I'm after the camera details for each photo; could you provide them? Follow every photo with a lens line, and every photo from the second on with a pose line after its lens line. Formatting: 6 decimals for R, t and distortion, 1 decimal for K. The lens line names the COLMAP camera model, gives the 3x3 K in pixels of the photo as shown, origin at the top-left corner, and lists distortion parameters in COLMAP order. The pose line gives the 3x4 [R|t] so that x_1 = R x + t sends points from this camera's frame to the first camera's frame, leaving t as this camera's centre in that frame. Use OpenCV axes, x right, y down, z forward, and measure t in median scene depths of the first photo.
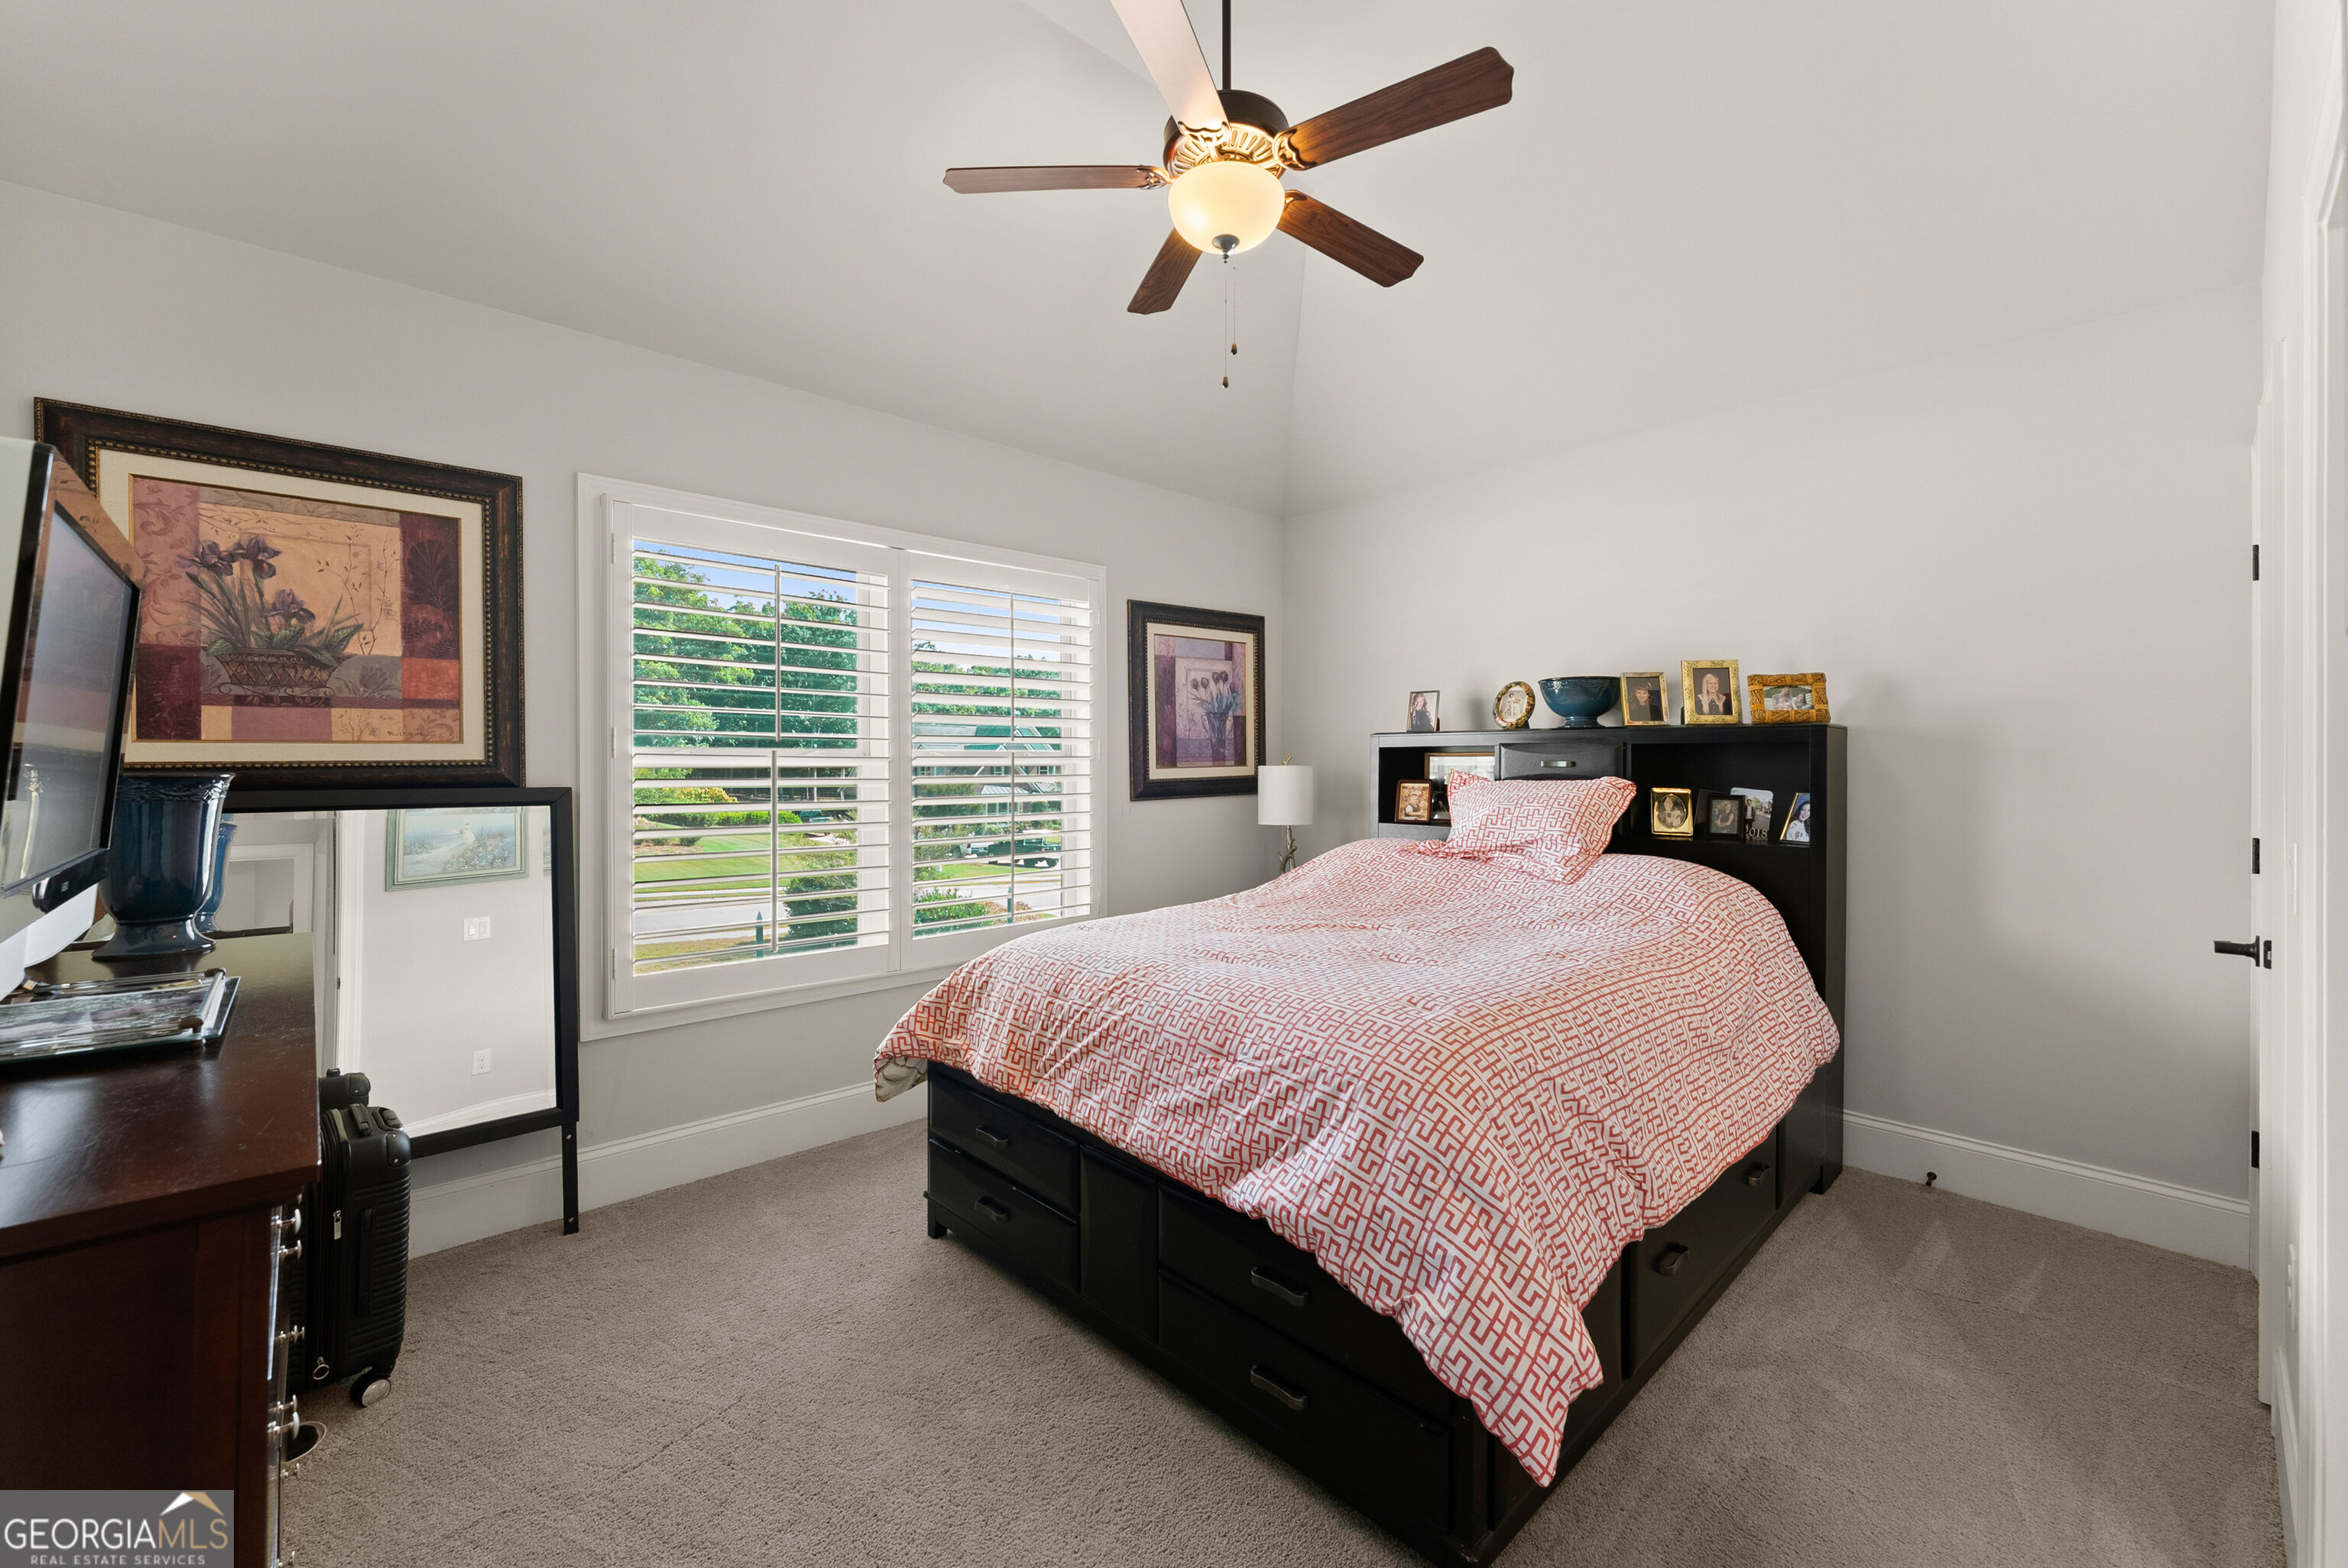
lens RADIAL K [[953.0, 0, 1170.4], [0, 953.0, 764.4], [0, 0, 1]] dist [-0.004269, -0.000926]
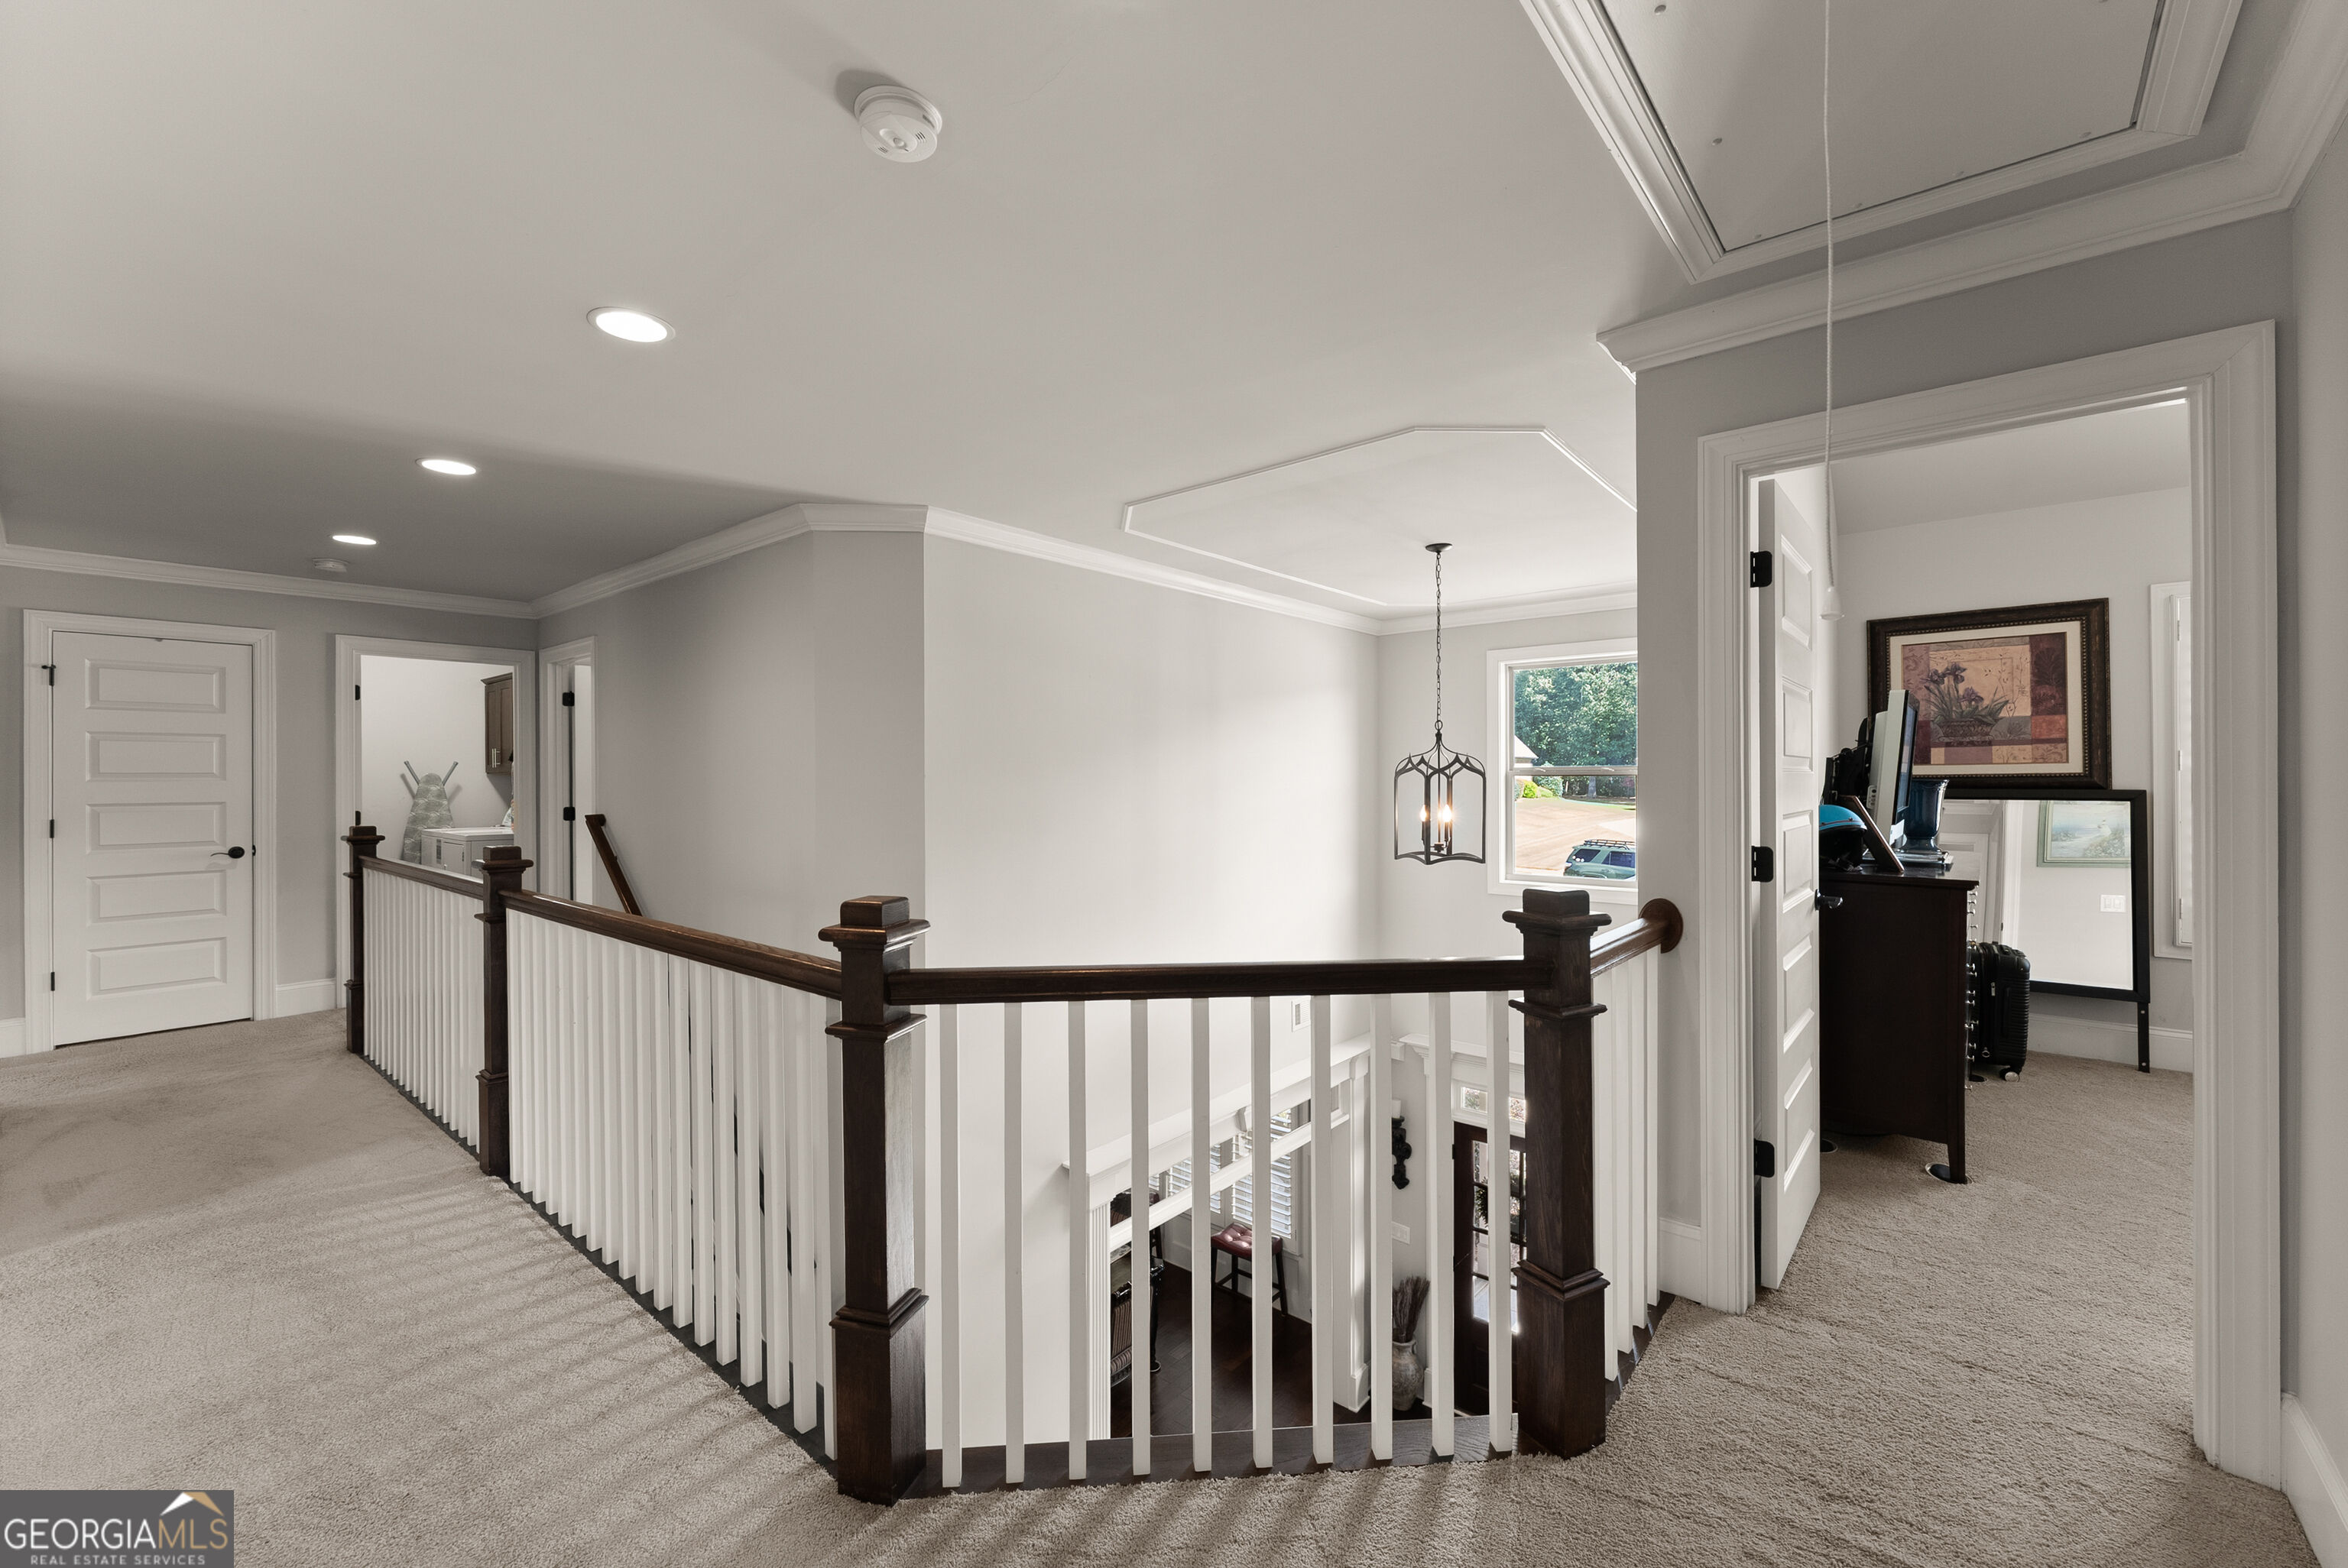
lens RADIAL K [[953.0, 0, 1166.7], [0, 953.0, 773.5], [0, 0, 1]] dist [-0.004269, -0.000926]
pose [[0.120919, -0.002051, -0.992660, 0.779096], [0.003196, 0.999993, -0.001677, -0.005759], [0.992657, -0.002970, 0.120925, -0.845274]]
